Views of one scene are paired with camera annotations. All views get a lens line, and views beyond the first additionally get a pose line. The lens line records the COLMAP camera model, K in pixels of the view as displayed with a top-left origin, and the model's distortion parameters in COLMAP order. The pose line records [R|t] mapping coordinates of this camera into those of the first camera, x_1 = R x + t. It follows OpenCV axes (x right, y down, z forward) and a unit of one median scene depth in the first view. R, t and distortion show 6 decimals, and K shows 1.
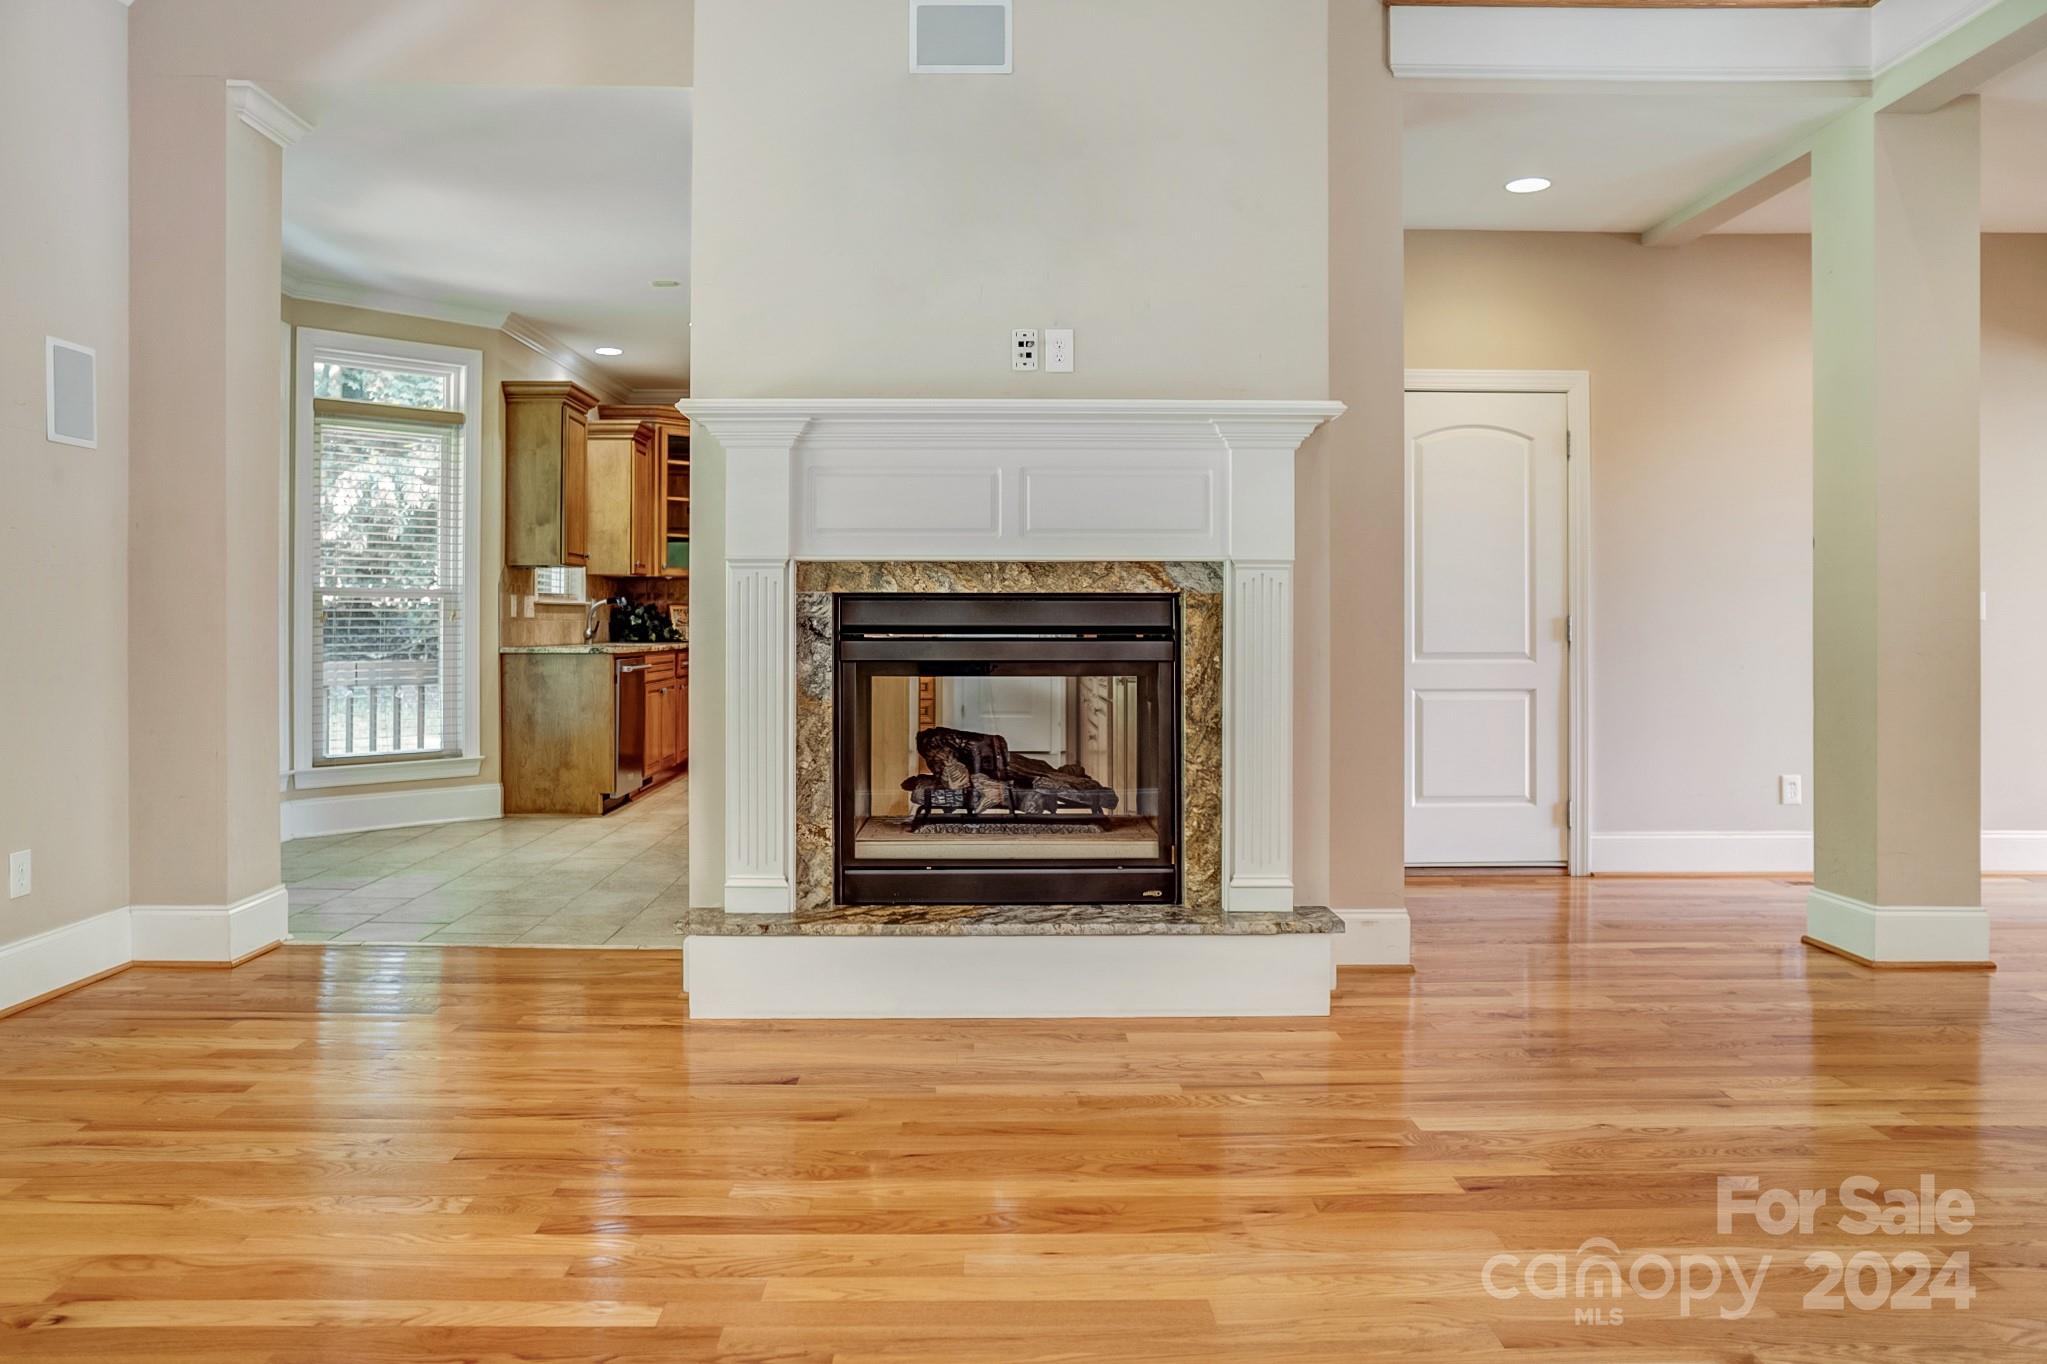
lens RADIAL K [[1430.6, 0, 1020.7], [0, 1430.6, 646.9], [0, 0, 1]] dist [-0.082257, 0.089520]
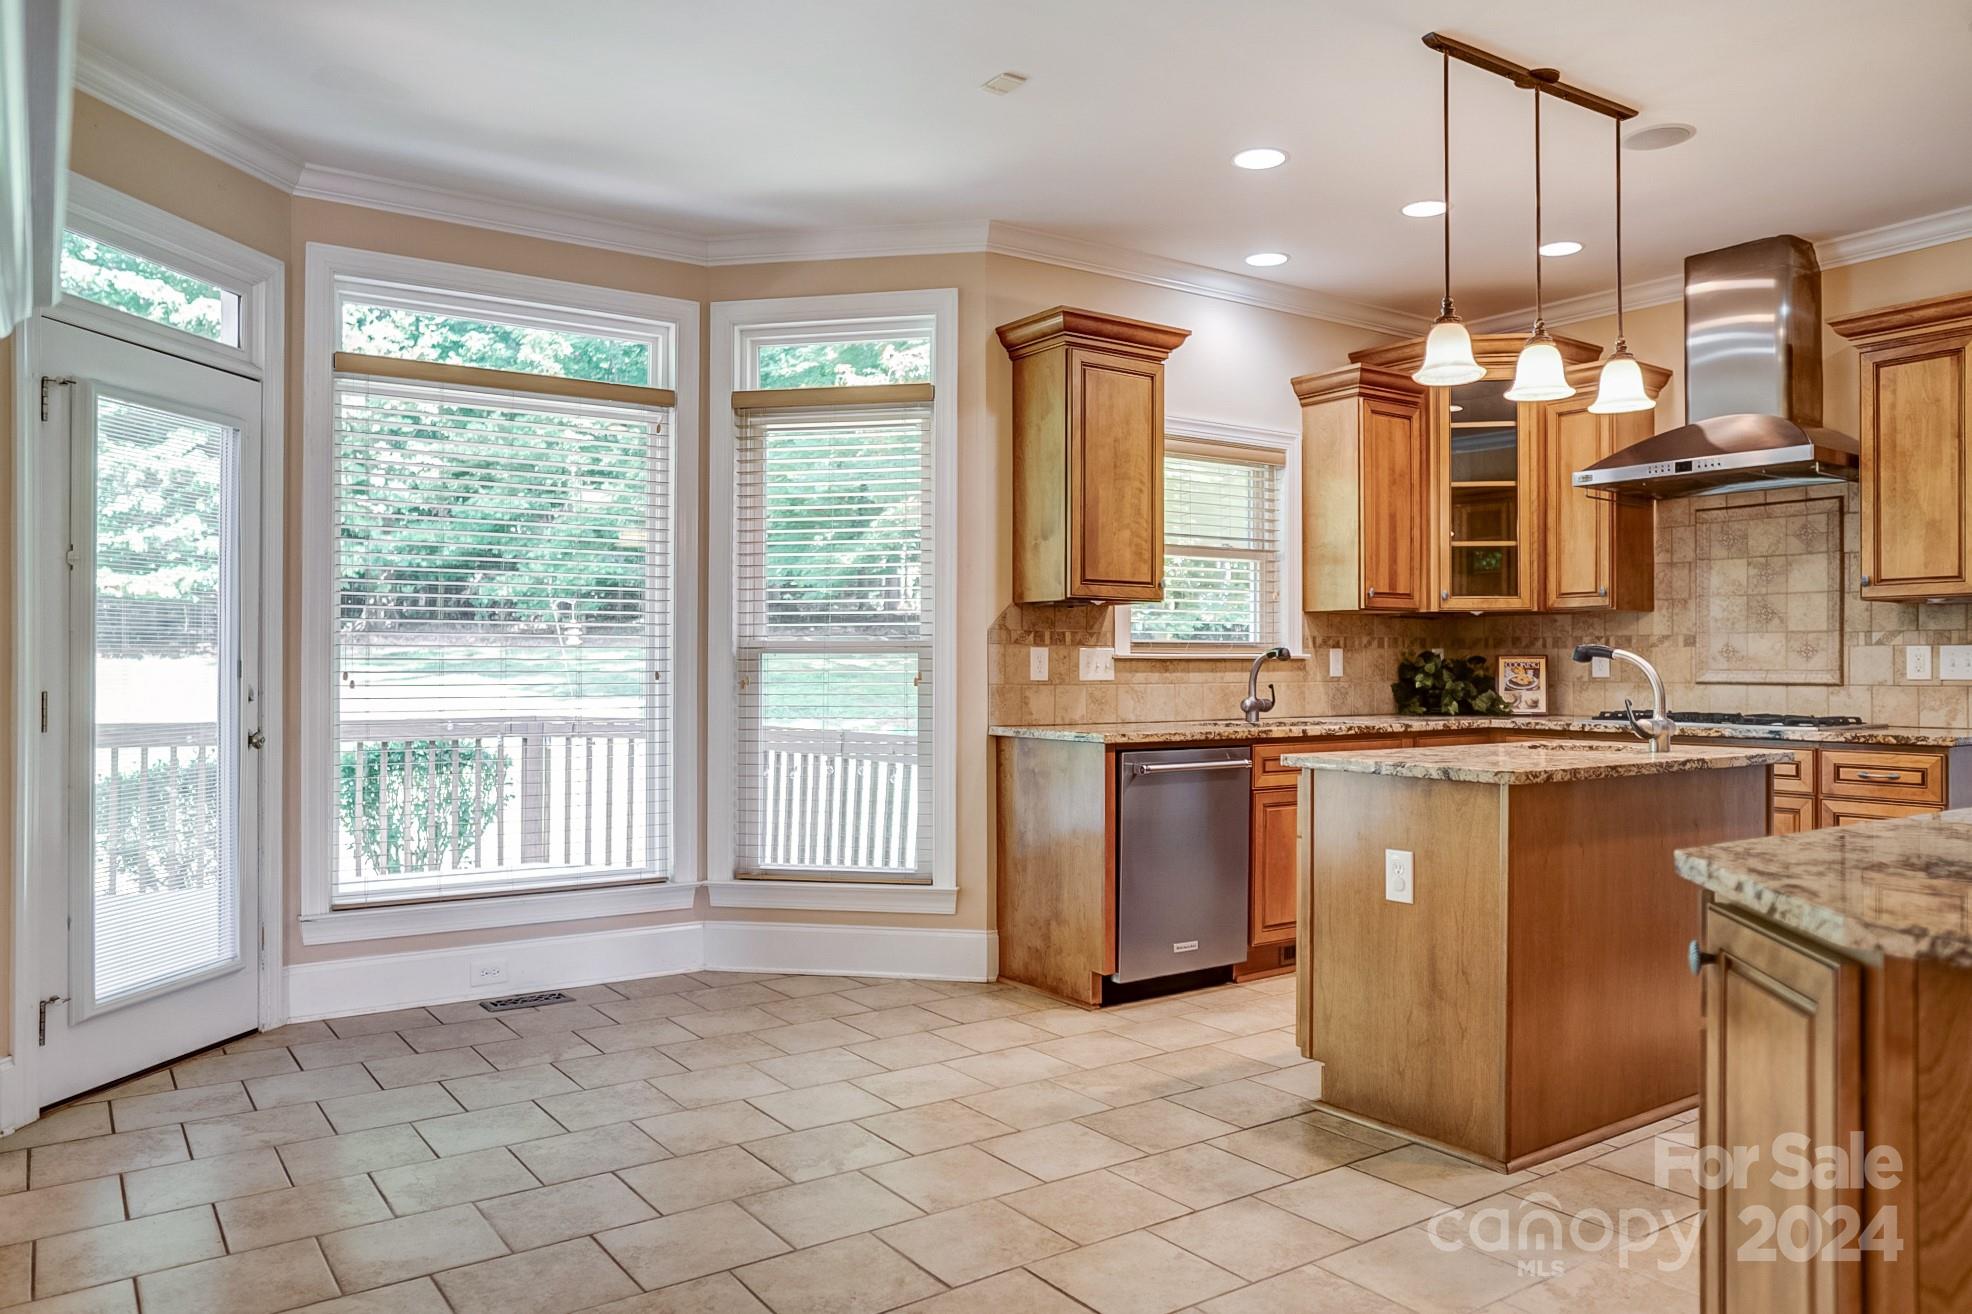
lens RADIAL K [[1367.9, 0, 984.3], [0, 1367.9, 663.0], [0, 0, 1]] dist [-0.049801, 0.048539]
pose [[0.549331, -0.009374, -0.835552, 0.165768], [-0.010487, 0.999781, -0.018111, -0.017522], [0.835539, 0.018712, 0.549112, 0.635103]]
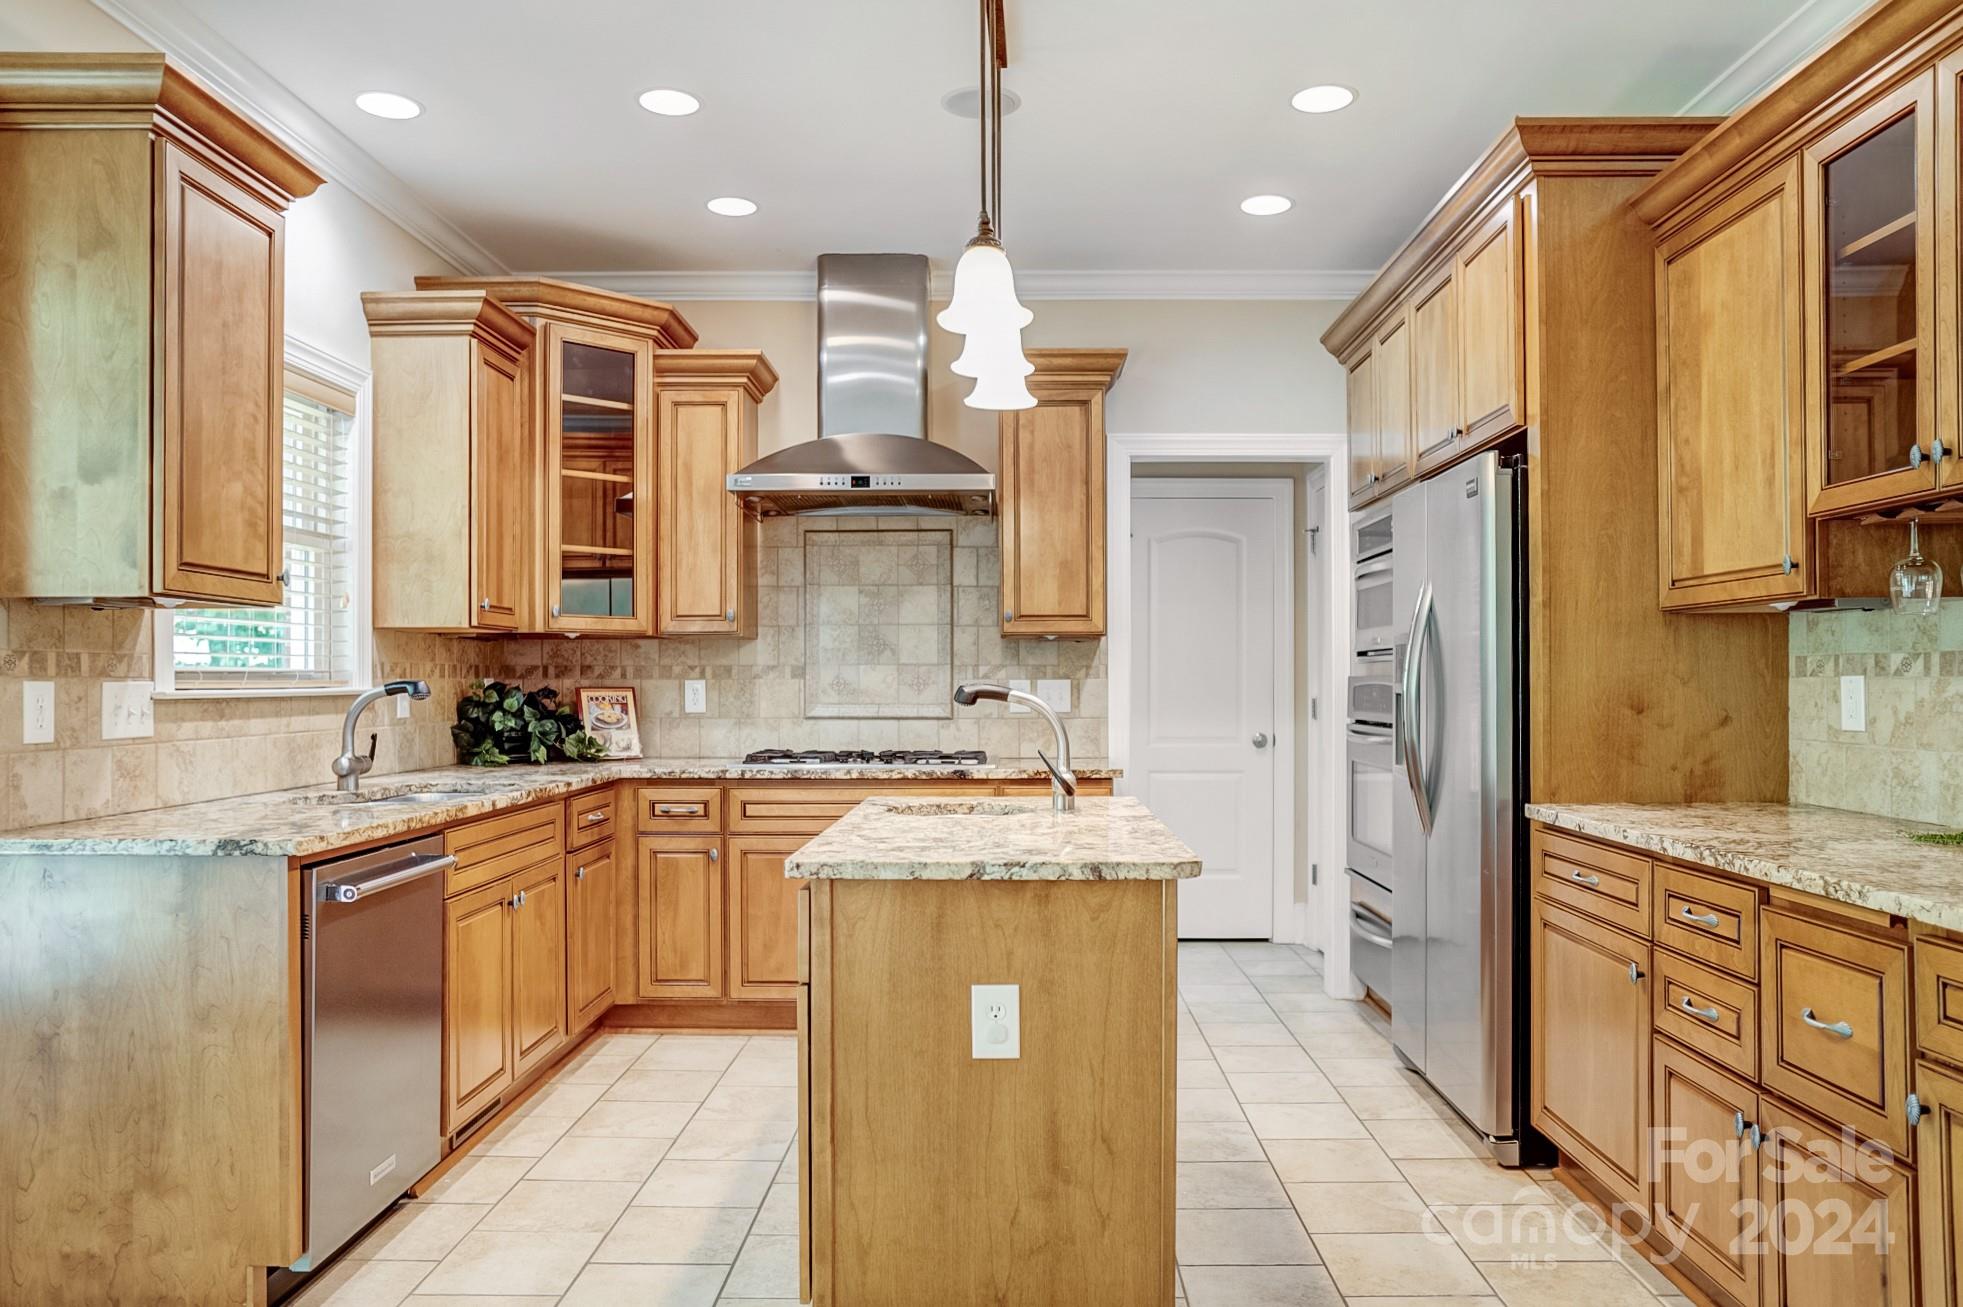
lens RADIAL K [[1370.4, 0, 985.5], [0, 1370.4, 680.0], [0, 0, 1]] dist [-0.069664, 0.077009]
pose [[0.999052, -0.009404, -0.042506, -0.106031], [0.008593, 0.999778, -0.019219, -0.028665], [0.042677, 0.018835, 0.998911, 0.679356]]
